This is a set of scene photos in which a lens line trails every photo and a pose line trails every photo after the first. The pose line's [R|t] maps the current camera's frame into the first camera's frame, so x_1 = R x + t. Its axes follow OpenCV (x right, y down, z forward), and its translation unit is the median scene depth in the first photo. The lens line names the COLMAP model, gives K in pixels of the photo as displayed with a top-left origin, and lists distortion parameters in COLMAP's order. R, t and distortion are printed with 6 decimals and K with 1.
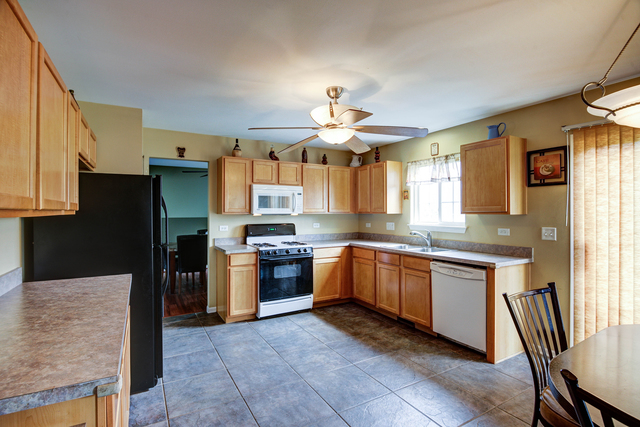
lens RADIAL K [[323.2, 0, 332.3], [0, 323.2, 212.4], [0, 0, 1]] dist [0.000657, -0.000263]
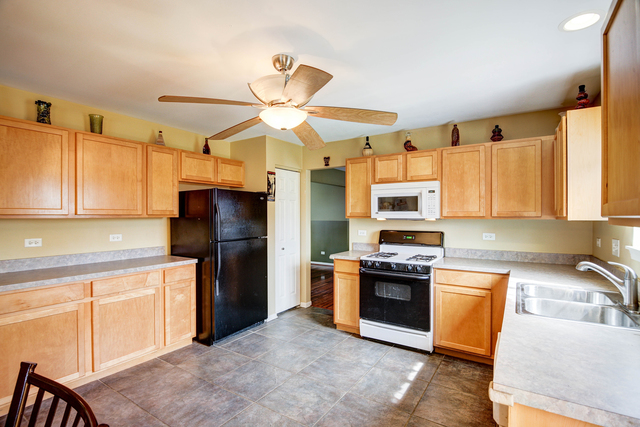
lens RADIAL K [[324.0, 0, 308.6], [0, 324.0, 216.2], [0, 0, 1]] dist [0.000812, -0.000249]
pose [[0.399785, 0.002623, -0.916605, 0.562671], [-0.002594, 0.999995, 0.001730, -0.001769], [0.916605, 0.001686, 0.399790, 0.550573]]
